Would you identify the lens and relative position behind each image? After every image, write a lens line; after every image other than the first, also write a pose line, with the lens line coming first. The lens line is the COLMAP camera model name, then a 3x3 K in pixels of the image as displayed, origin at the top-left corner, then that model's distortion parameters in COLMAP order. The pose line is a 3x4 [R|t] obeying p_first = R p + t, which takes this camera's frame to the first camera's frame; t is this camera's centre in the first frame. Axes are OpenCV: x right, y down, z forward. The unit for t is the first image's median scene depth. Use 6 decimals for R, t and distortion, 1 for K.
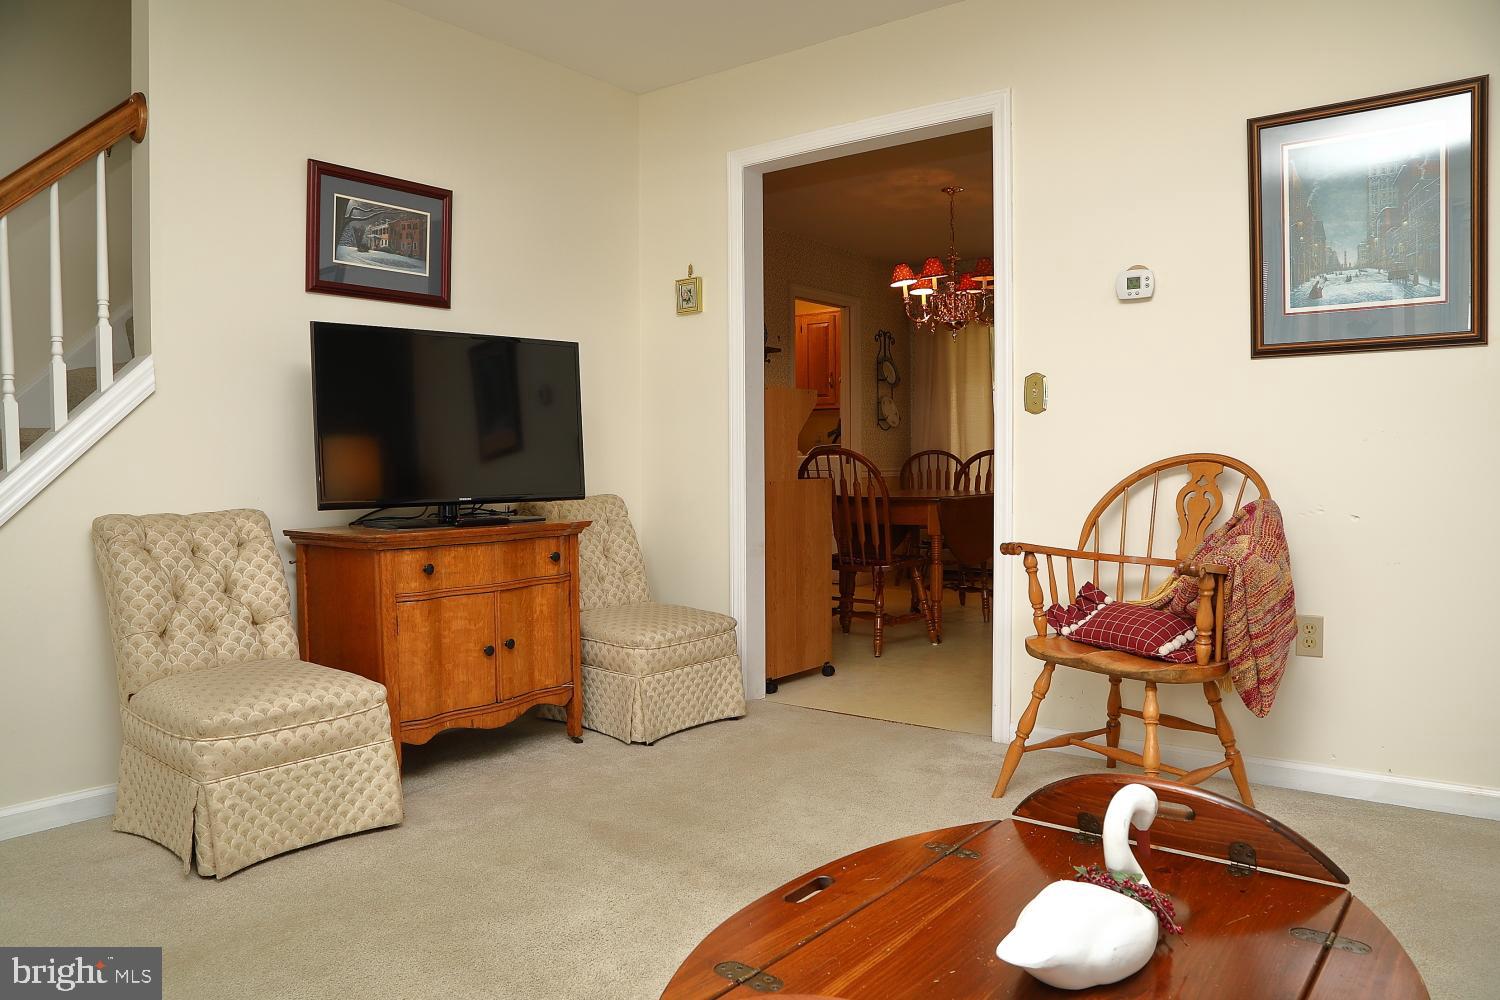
lens RADIAL K [[1044.3, 0, 745.9], [0, 1044.3, 511.2], [0, 0, 1]] dist [-0.119420, 0.067118]
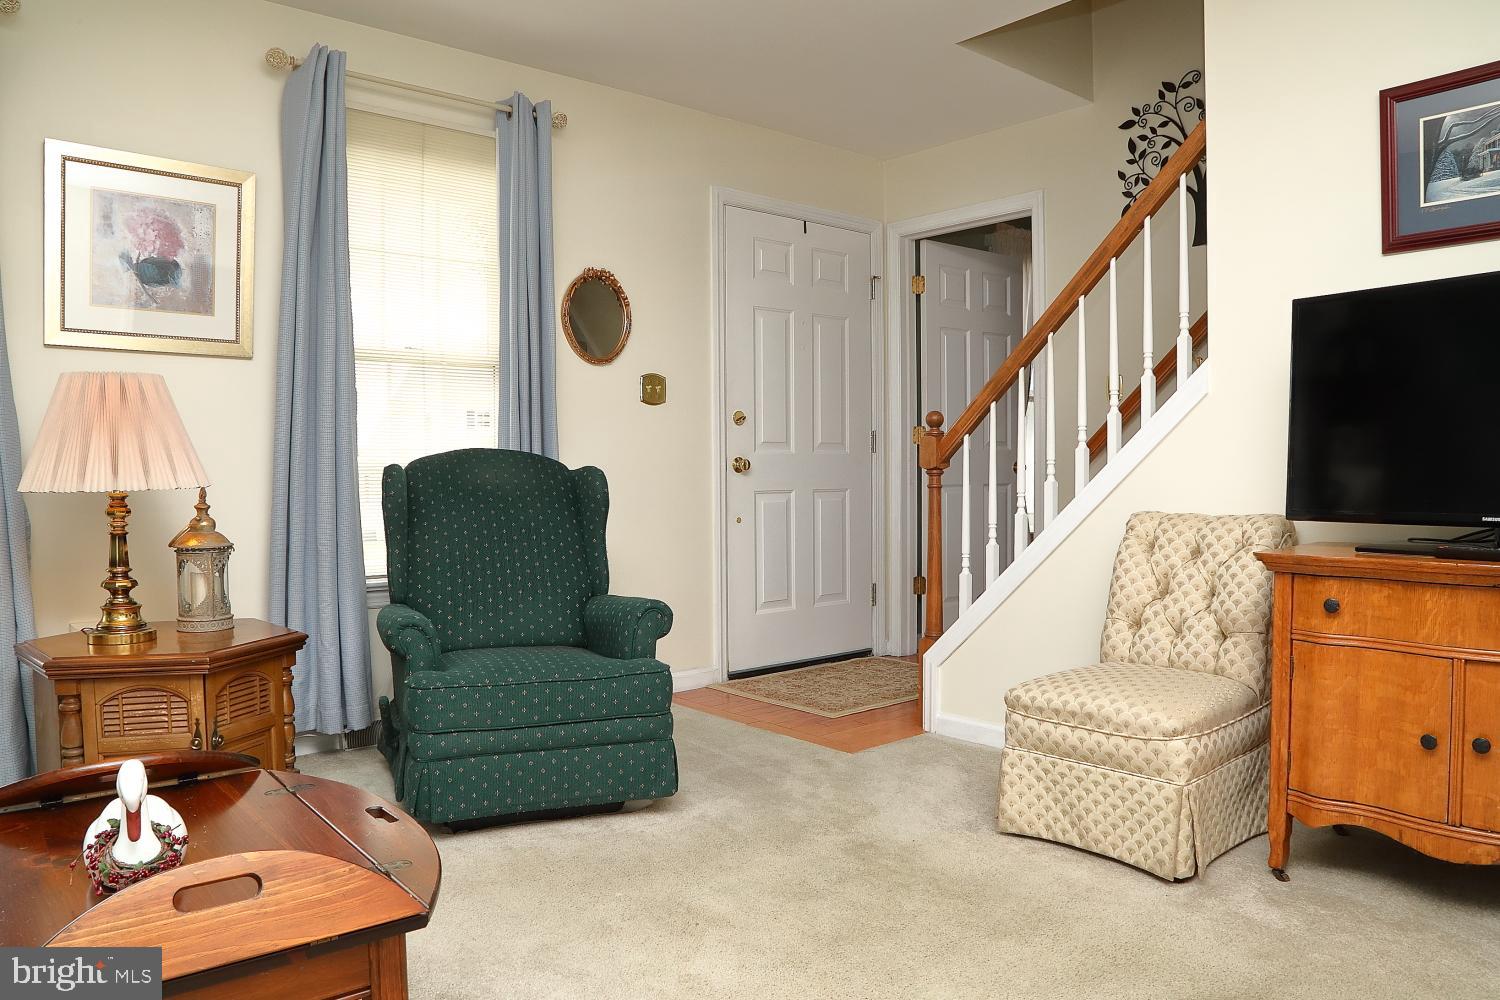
lens RADIAL K [[1044.3, 0, 745.9], [0, 1044.3, 511.2], [0, 0, 1]] dist [-0.119420, 0.067118]
pose [[-0.210225, 0.047245, -0.976511, 0.480839], [-0.034674, 0.997843, 0.055742, -0.037690], [0.977038, 0.045578, -0.208133, 0.690774]]
